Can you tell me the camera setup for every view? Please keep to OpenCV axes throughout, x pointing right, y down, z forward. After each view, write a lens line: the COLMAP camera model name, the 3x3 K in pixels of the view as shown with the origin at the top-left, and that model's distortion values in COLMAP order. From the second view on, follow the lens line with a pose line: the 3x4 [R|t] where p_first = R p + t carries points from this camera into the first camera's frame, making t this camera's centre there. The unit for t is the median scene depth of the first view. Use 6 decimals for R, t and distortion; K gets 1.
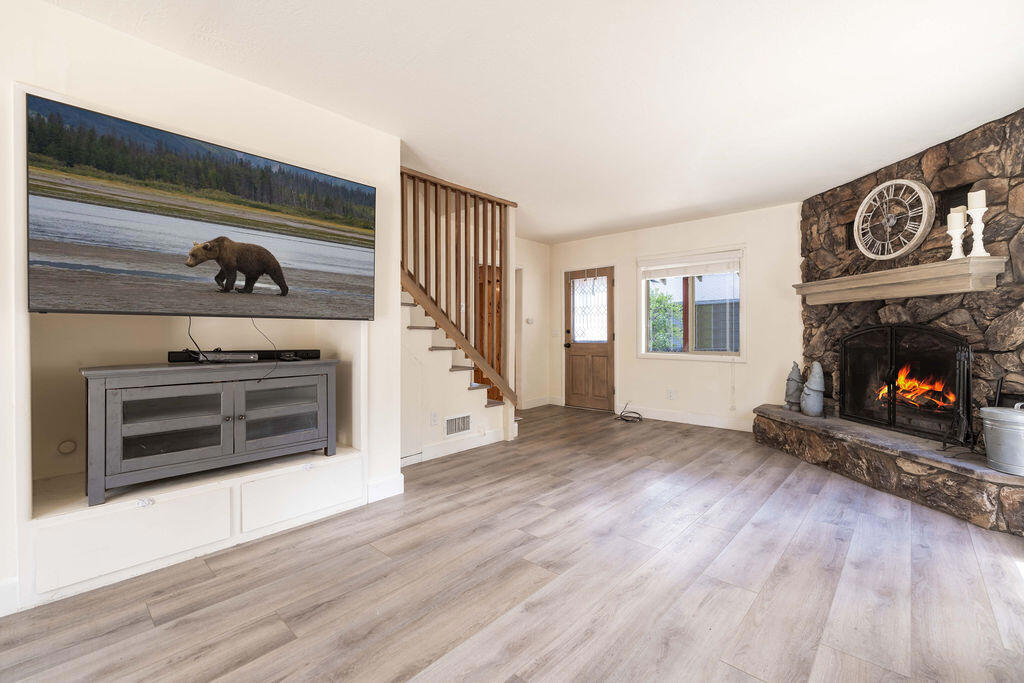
lens RADIAL K [[433.5, 0, 509.2], [0, 433.5, 333.2], [0, 0, 1]] dist [0.001241, 0.000128]
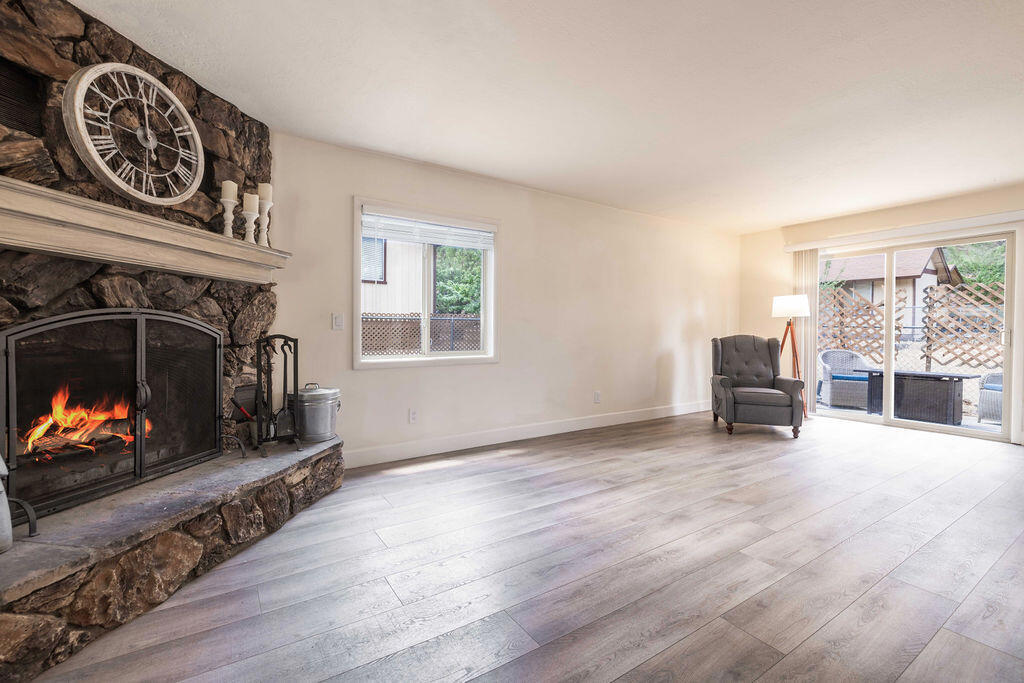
lens RADIAL K [[429.4, 0, 492.0], [0, 429.4, 331.2], [0, 0, 1]] dist [-0.001805, -0.000401]
pose [[-0.958668, 0.000881, 0.284527, 0.254103], [-0.001373, 0.999969, -0.007724, 0.014418], [-0.284525, -0.007796, -0.958637, 1.510683]]
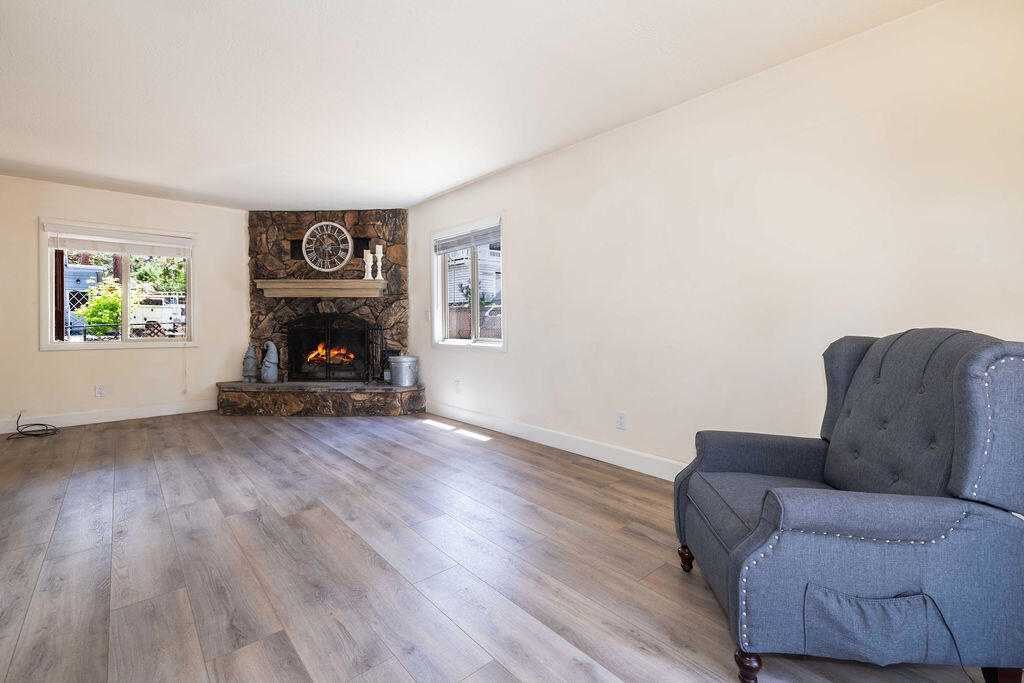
lens RADIAL K [[440.1, 0, 513.8], [0, 440.1, 321.9], [0, 0, 1]] dist [0.000868, 0.000179]
pose [[0.105207, -0.000787, 0.994450, -0.654951], [-0.003262, 0.999994, 0.001136, 0.005164], [-0.994445, -0.003364, 0.105204, 0.178442]]
